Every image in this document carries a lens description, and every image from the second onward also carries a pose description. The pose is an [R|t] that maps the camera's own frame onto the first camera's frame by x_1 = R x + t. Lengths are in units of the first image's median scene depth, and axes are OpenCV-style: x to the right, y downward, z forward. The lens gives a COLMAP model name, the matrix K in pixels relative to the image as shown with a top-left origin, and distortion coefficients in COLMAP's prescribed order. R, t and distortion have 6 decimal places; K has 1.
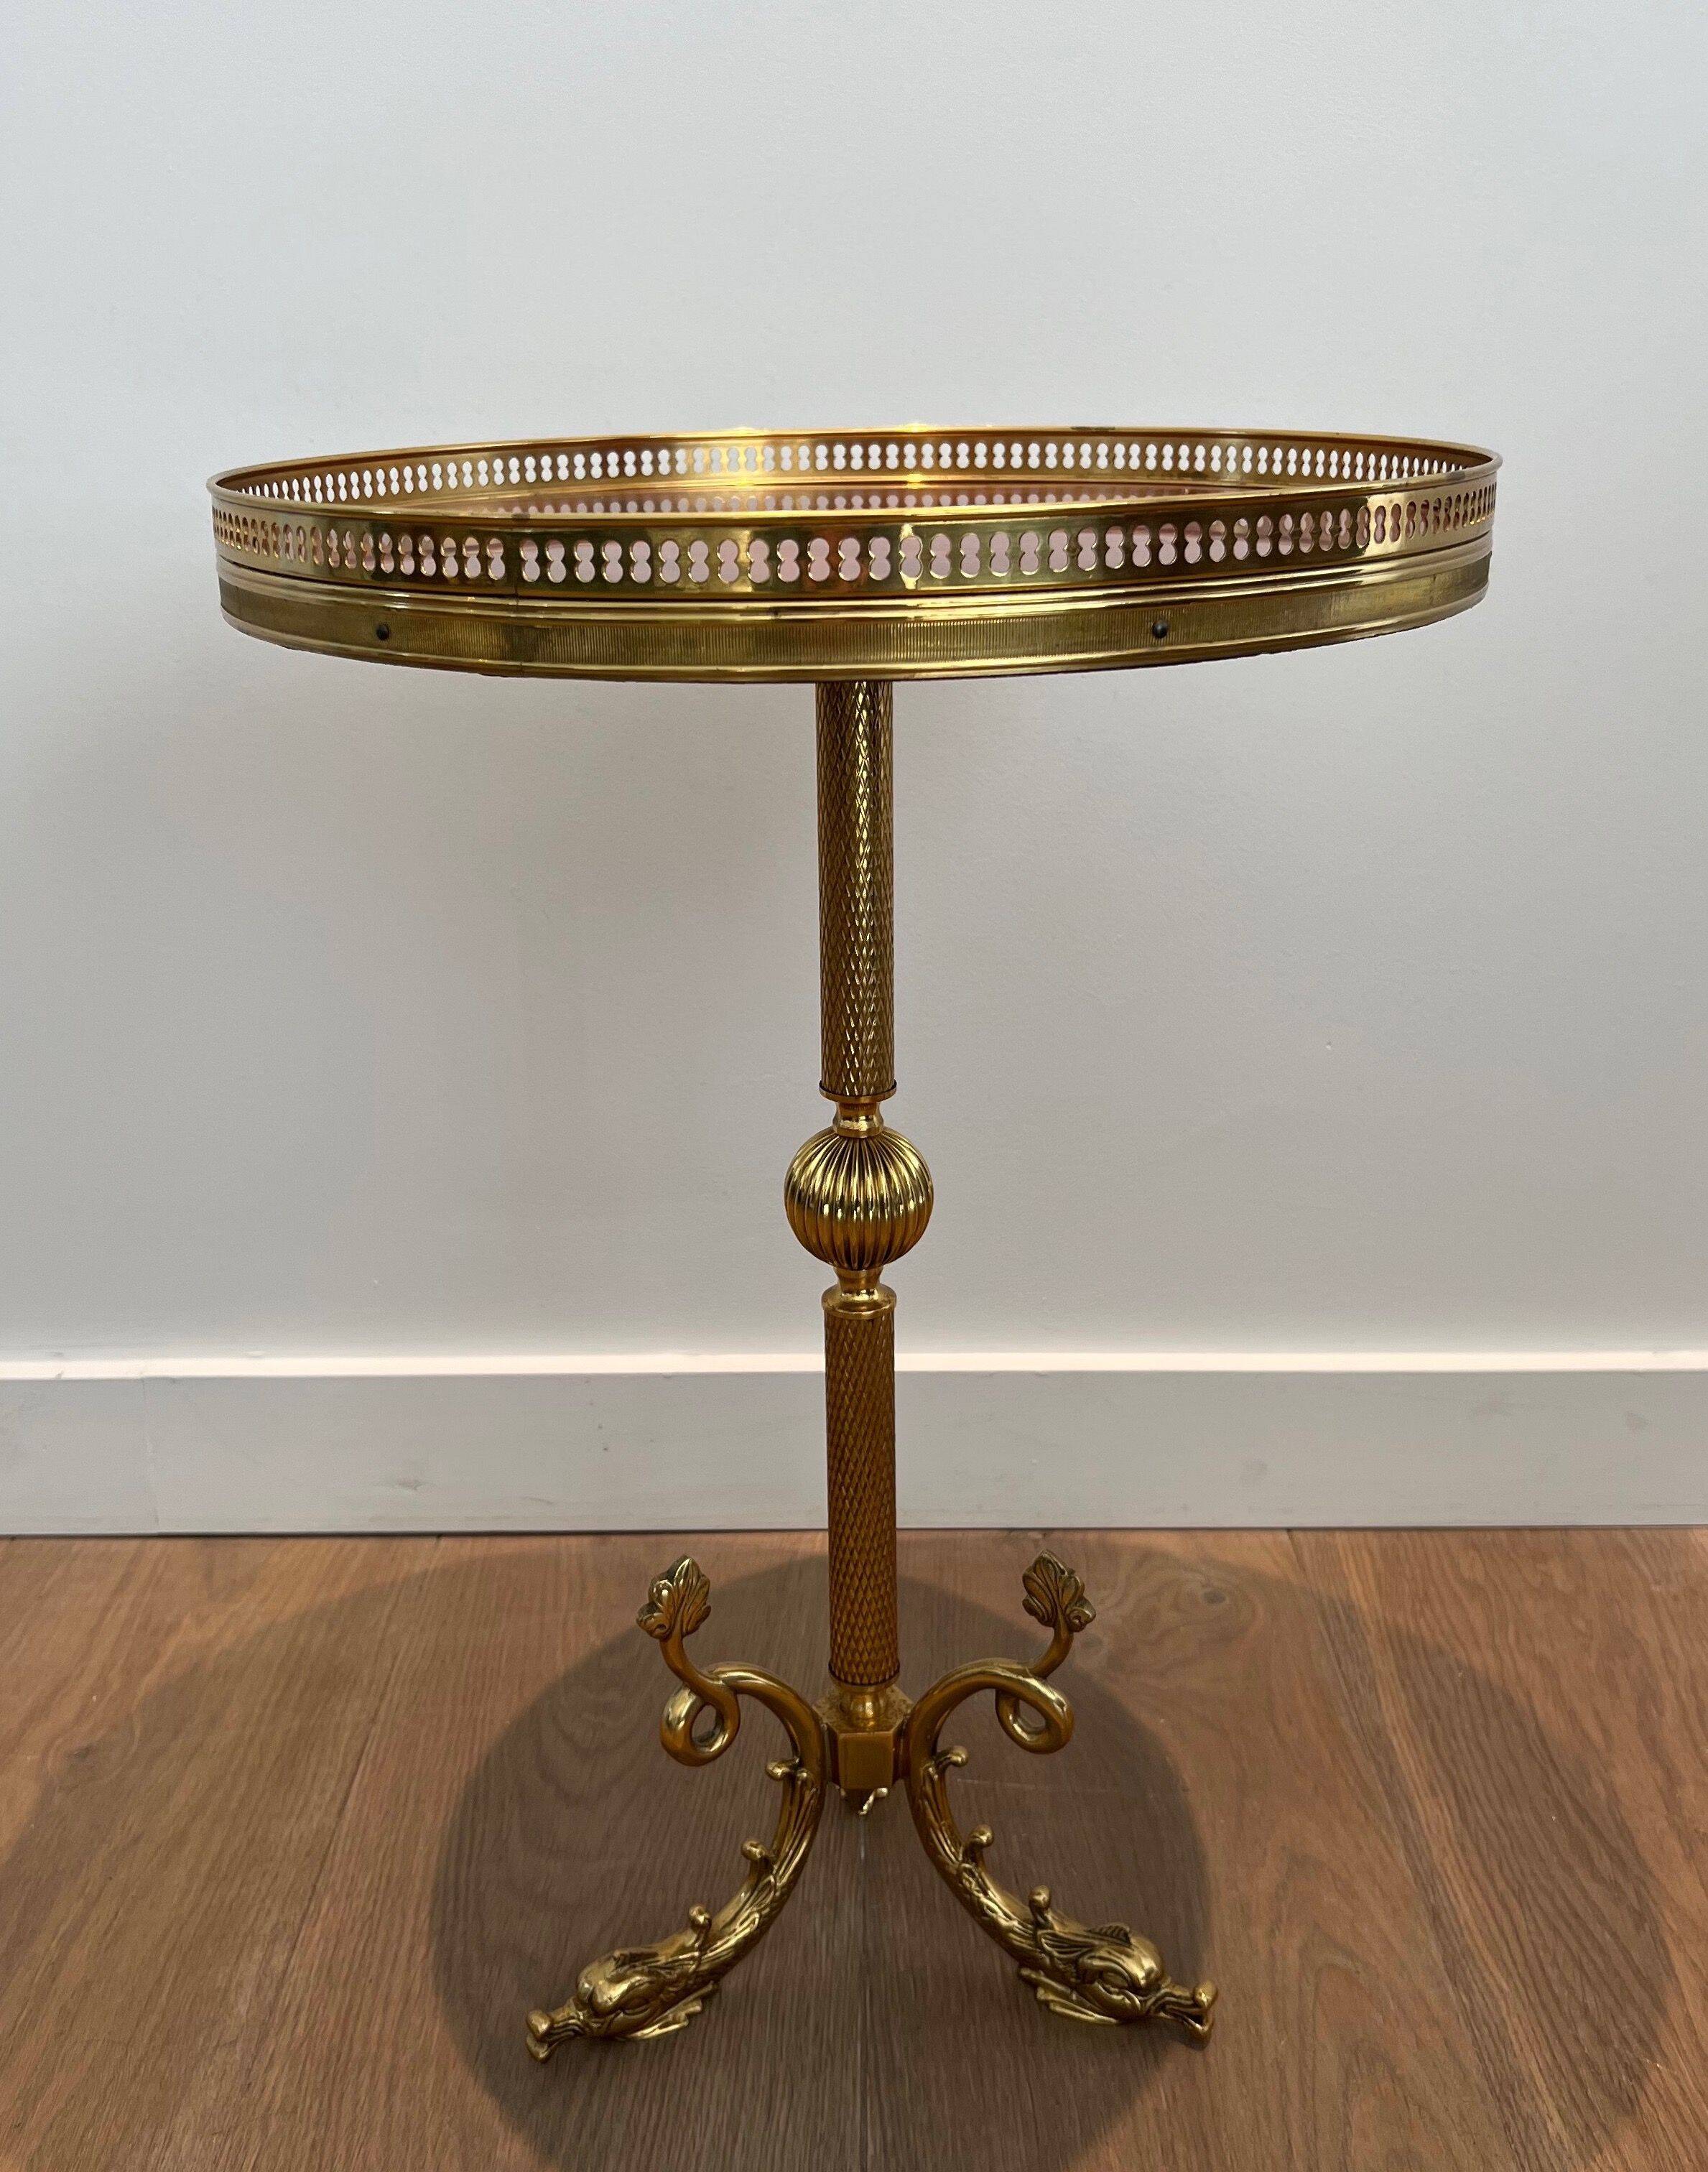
lens RADIAL K [[2143.4, 0, 849.6], [0, 2143.4, 1056.2], [0, 0, 1]] dist [-0.027241, 0.082519]
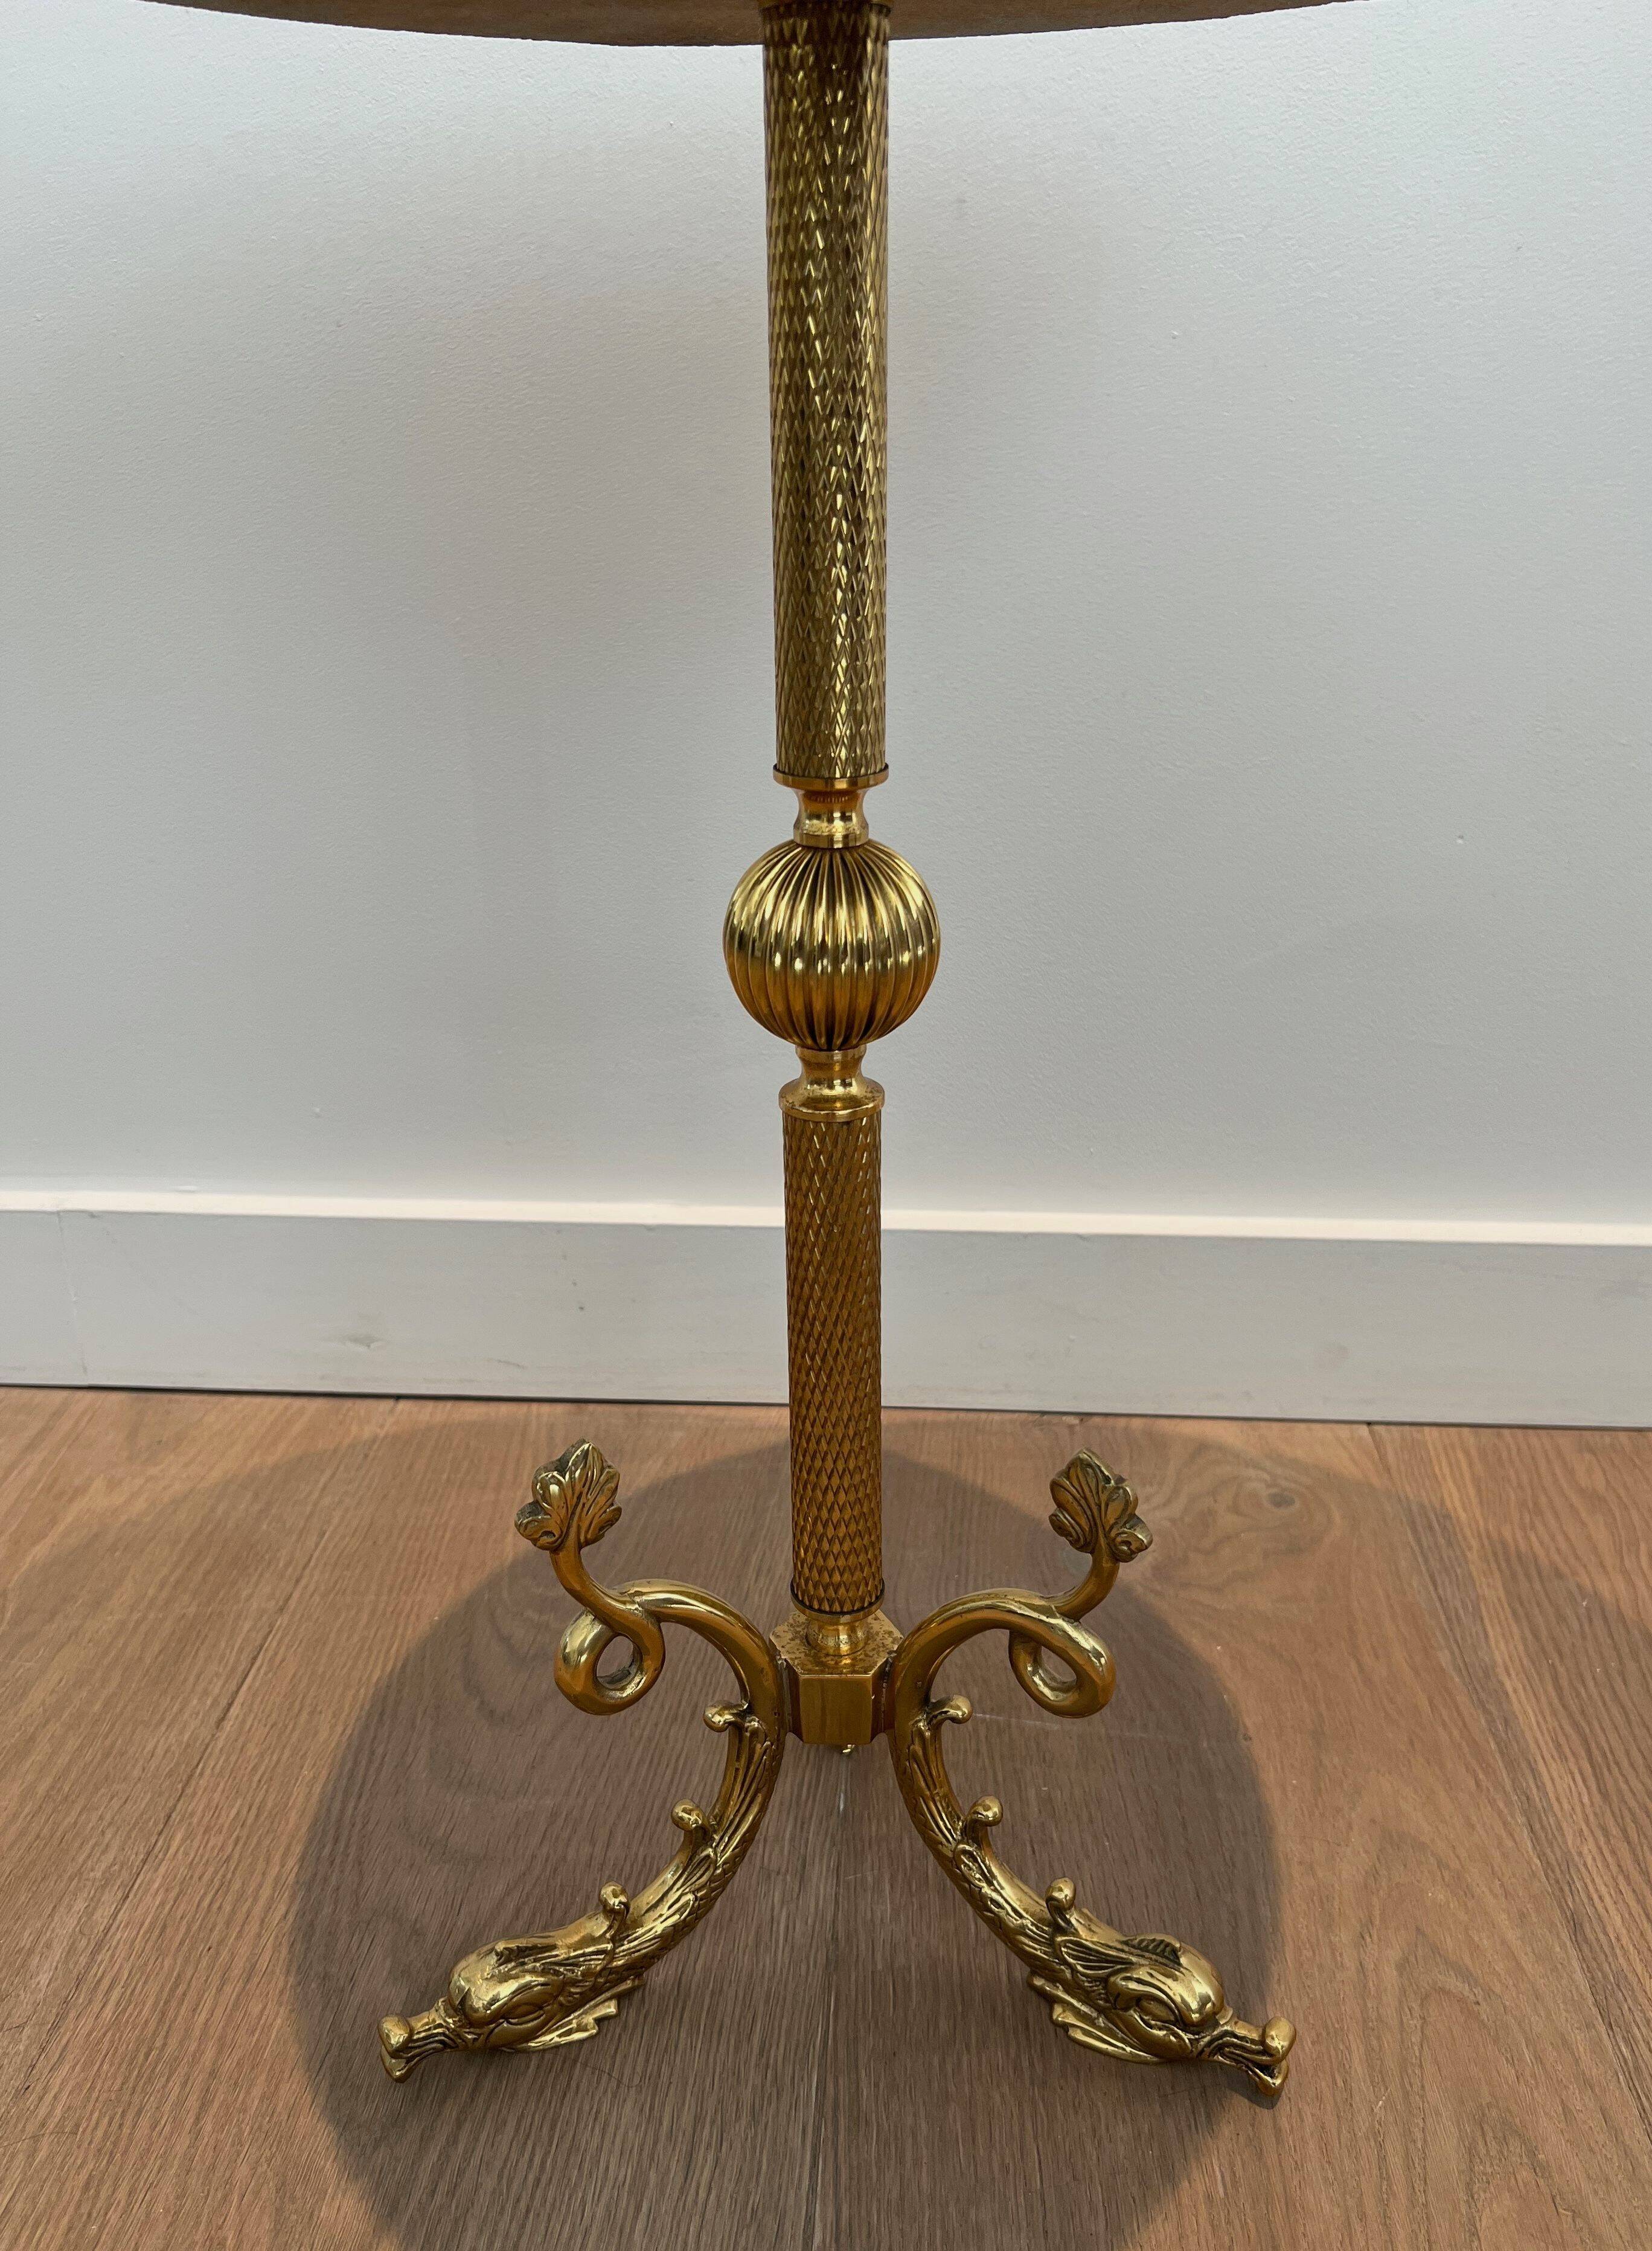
lens RADIAL K [[1913.7, 0, 804.2], [0, 1913.7, 1173.0], [0, 0, 1]] dist [-0.018124, 0.045623]
pose [[0.997960, 0.025561, -0.058510, 0.029503], [-0.019596, 0.994760, 0.100342, 0.068464], [0.060769, -0.098991, 0.993231, 0.327131]]
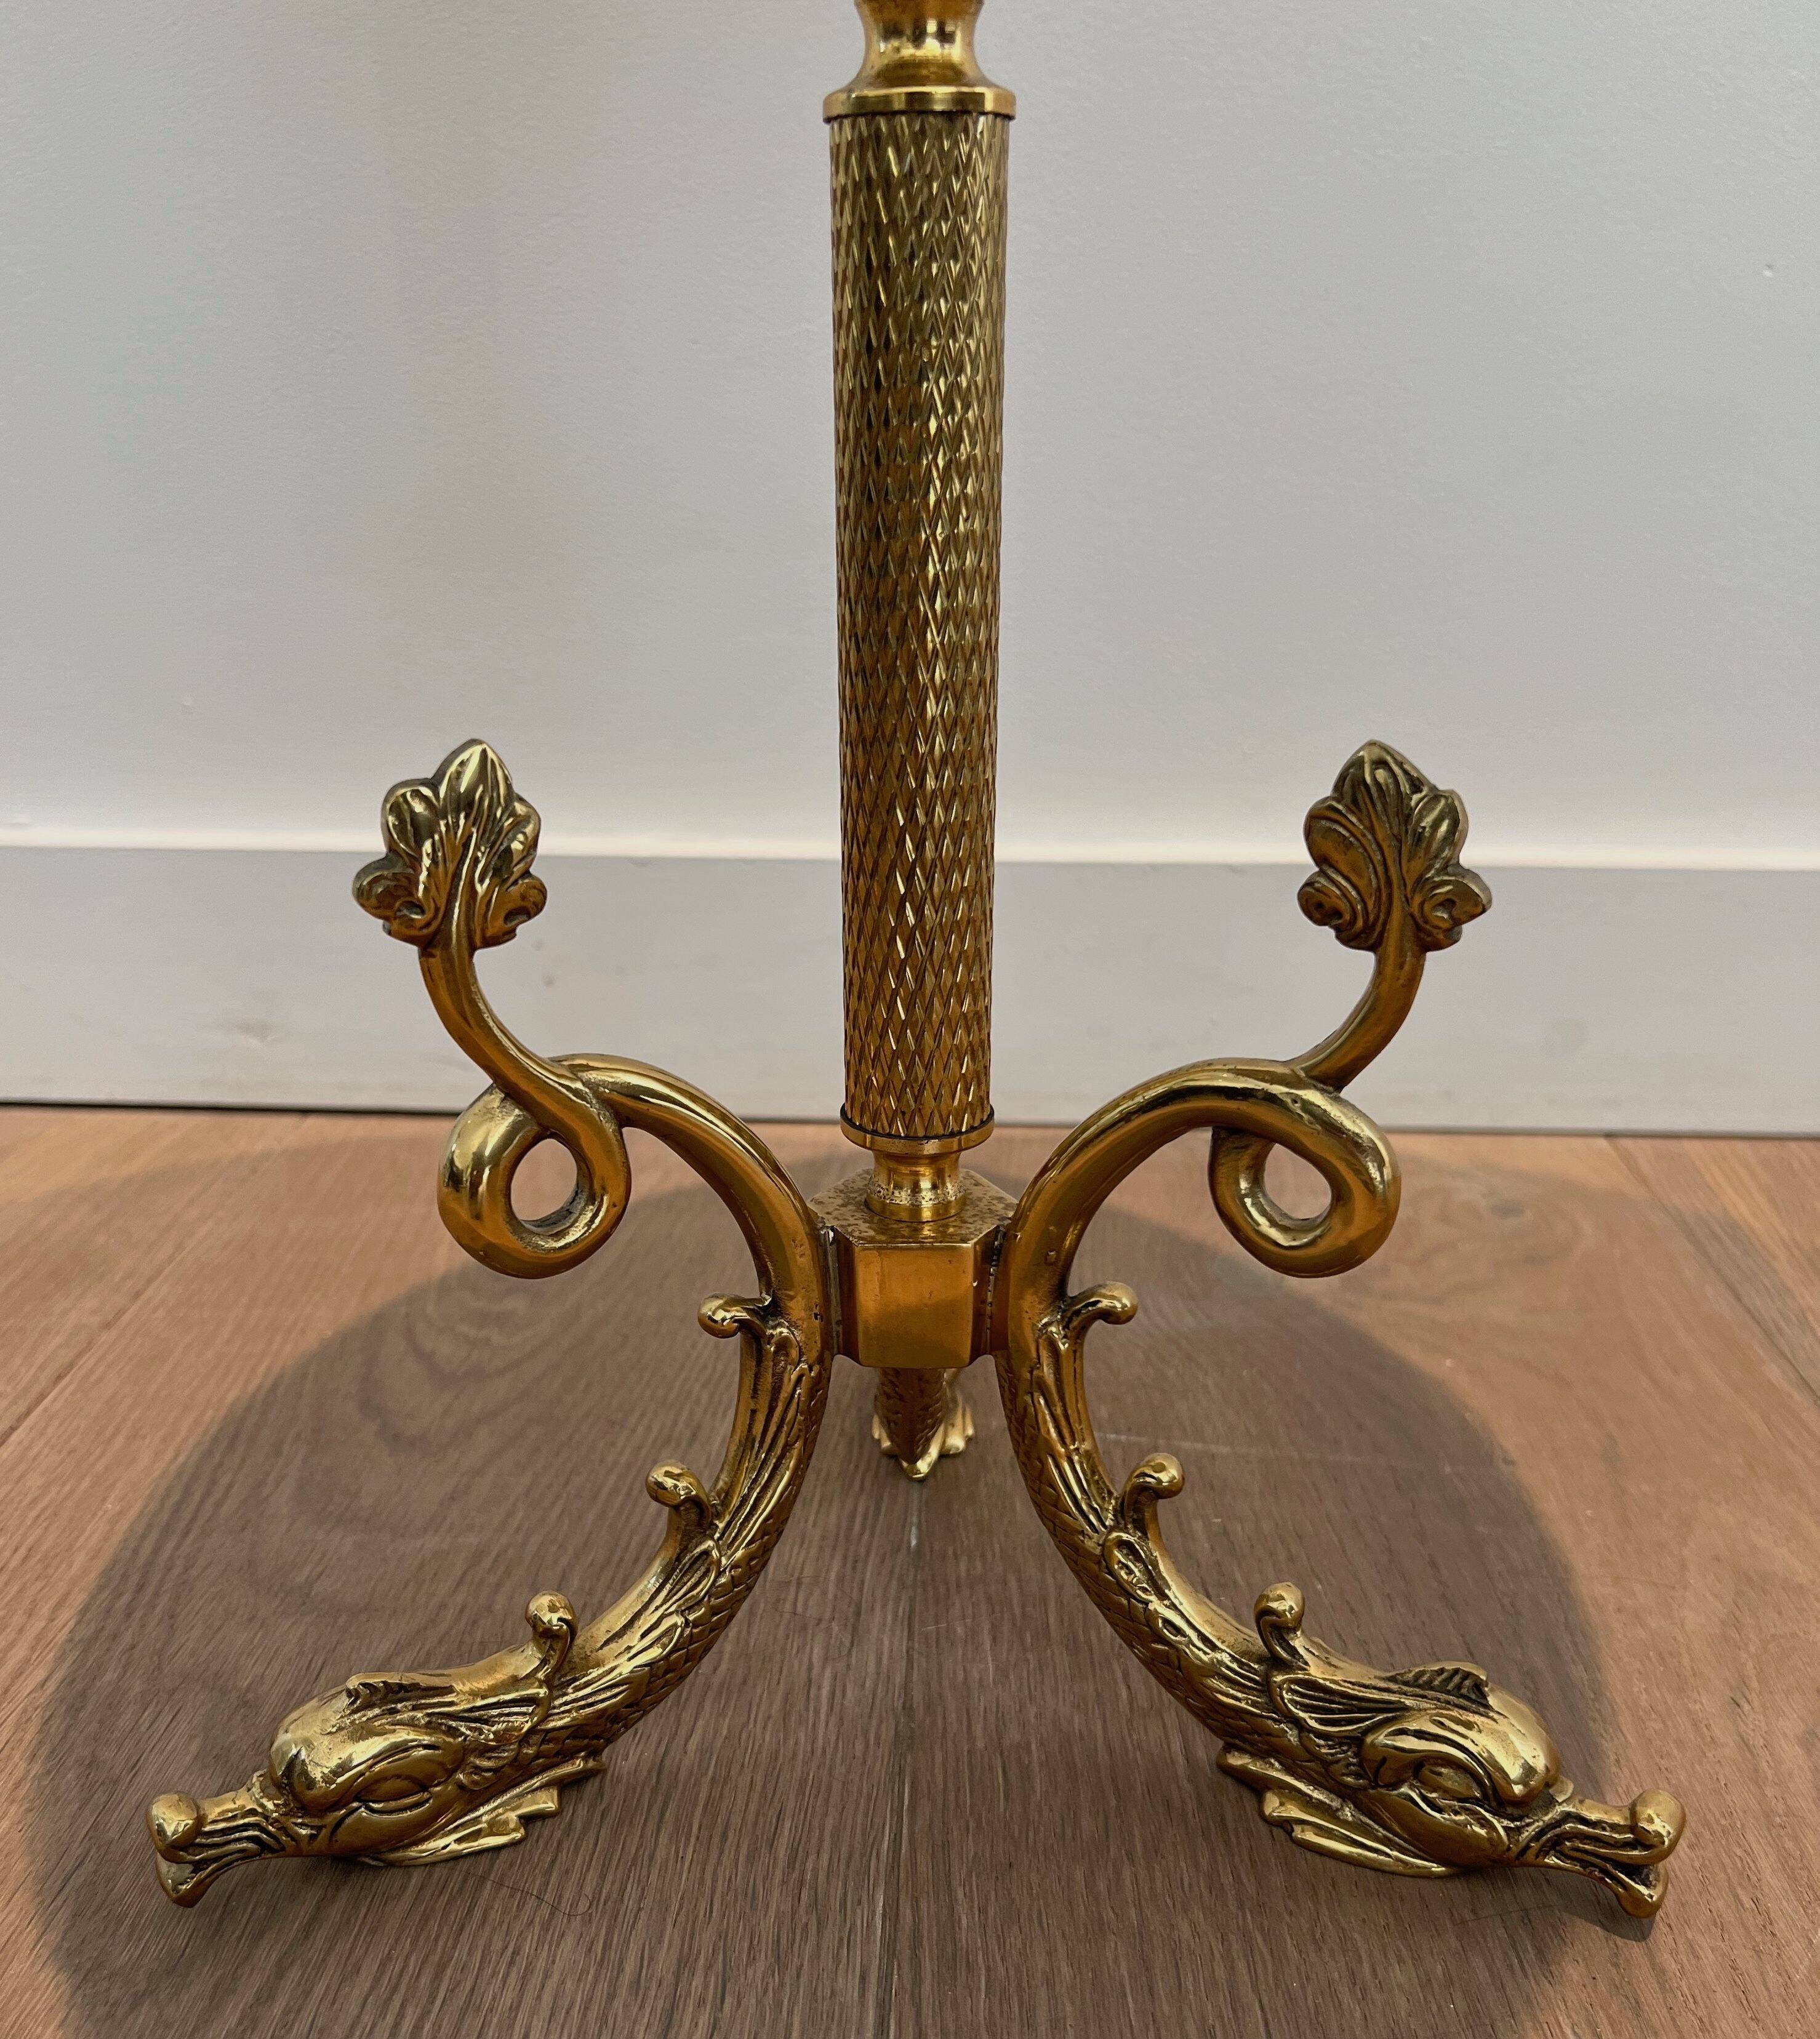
lens RADIAL K [[2035.3, 0, 866.9], [0, 2035.3, 1177.1], [0, 0, 1]] dist [-0.002783, 0.000000]
pose [[0.998615, 0.026468, -0.045473, 0.015815], [-0.021150, 0.993292, 0.113680, 0.238633], [0.048177, -0.112561, 0.992476, 0.536794]]
